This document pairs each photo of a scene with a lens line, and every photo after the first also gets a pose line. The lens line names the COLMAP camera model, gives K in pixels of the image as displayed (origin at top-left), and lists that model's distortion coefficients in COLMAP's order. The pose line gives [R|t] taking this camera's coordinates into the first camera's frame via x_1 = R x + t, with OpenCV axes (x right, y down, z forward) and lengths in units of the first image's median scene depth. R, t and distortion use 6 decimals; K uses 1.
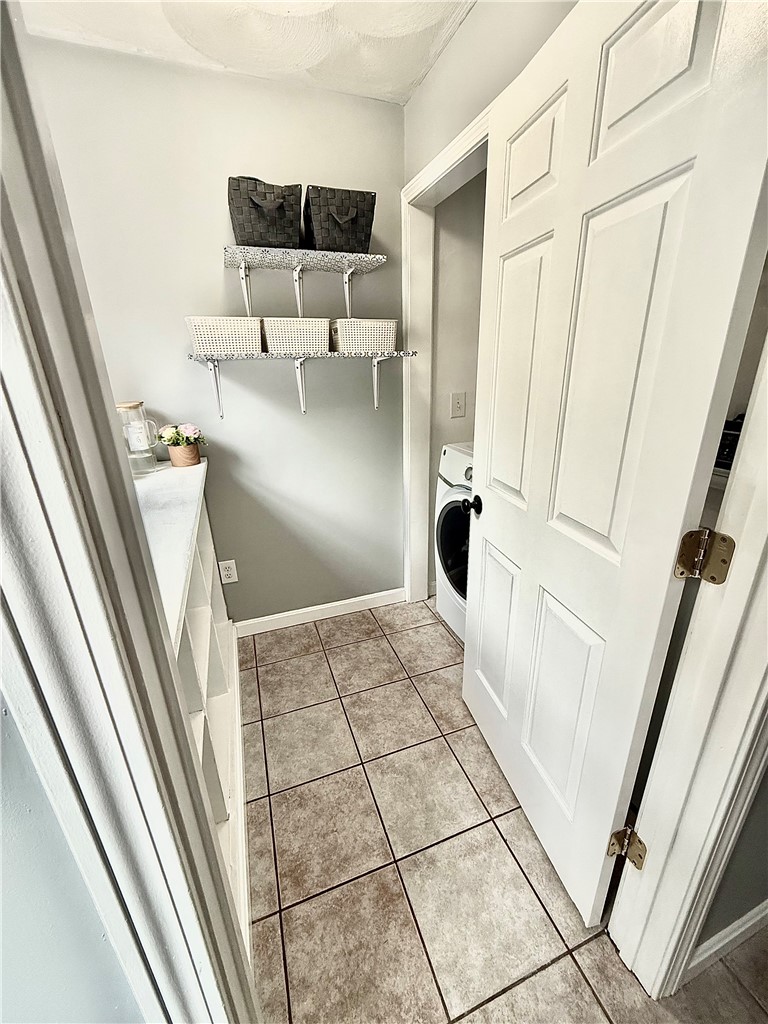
lens RADIAL K [[407.3, 0, 383.3], [0, 407.3, 509.4], [0, 0, 1]] dist [0.001067, -0.000245]
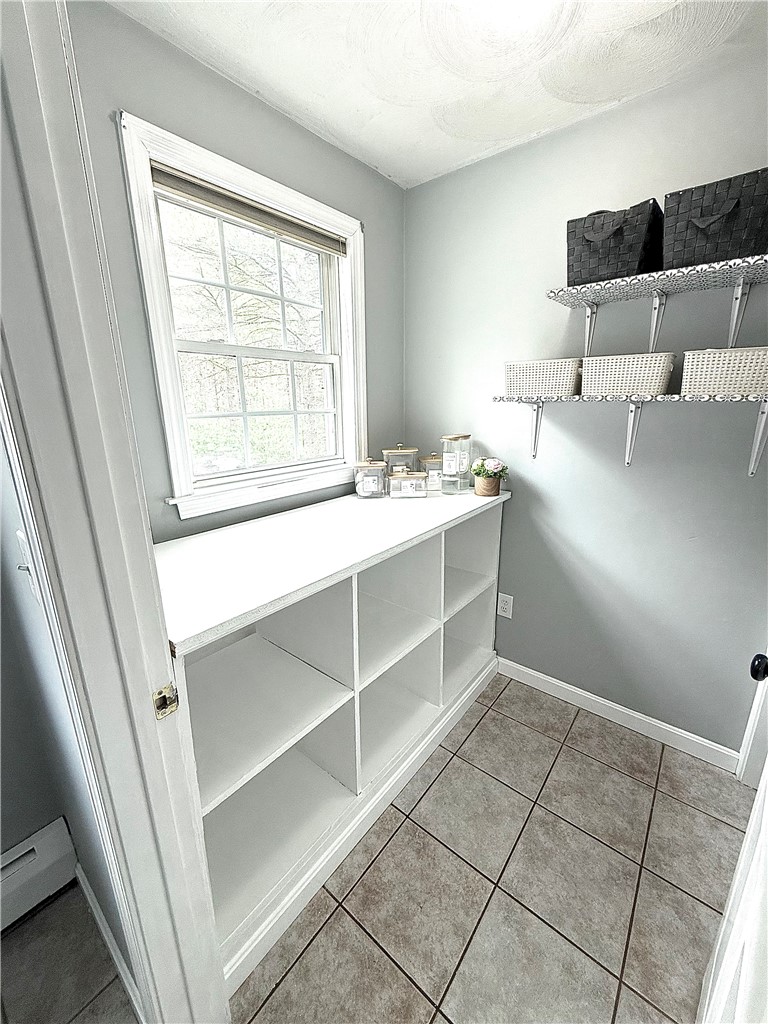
lens RADIAL K [[407.3, 0, 383.3], [0, 407.3, 509.4], [0, 0, 1]] dist [0.001067, -0.000245]
pose [[0.512123, 0.240021, -0.824694, 0.289962], [-0.293335, 0.951307, 0.094714, -0.097043], [0.807270, 0.193406, 0.557592, 0.184551]]
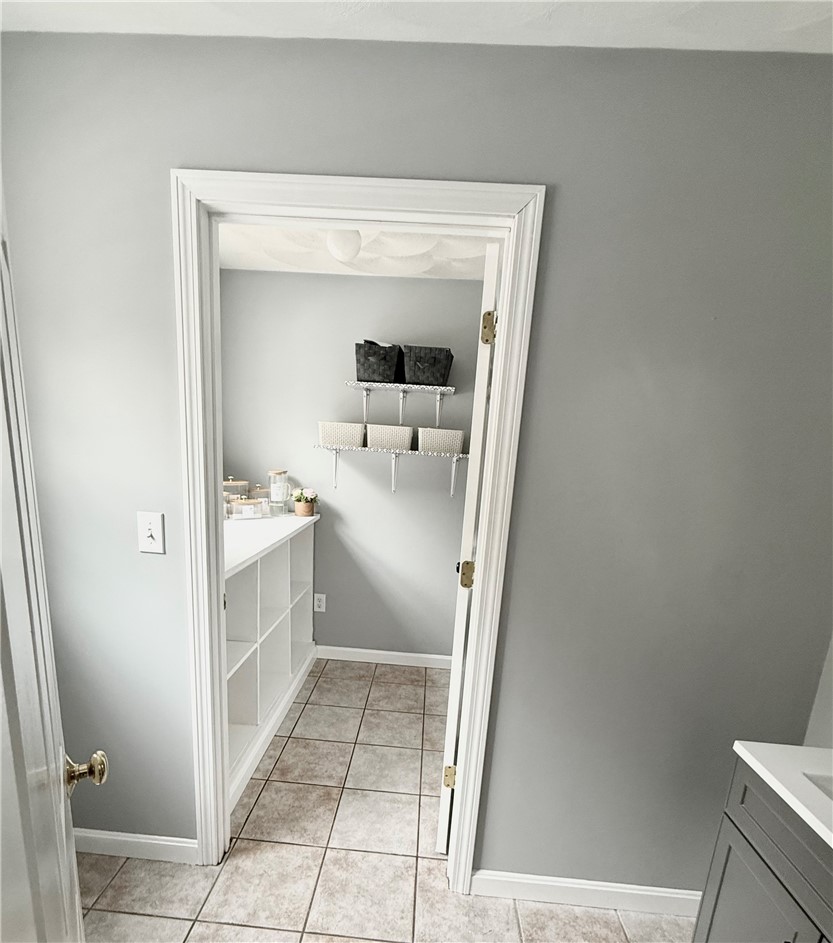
lens RADIAL K [[505.4, 0, 407.9], [0, 505.4, 561.0], [0, 0, 1]] dist [-0.000869, -0.000052]
pose [[0.915433, 0.165436, -0.366896, 0.551069], [-0.210373, 0.973851, -0.085779, 0.124605], [0.343111, 0.155710, 0.926299, -0.520822]]
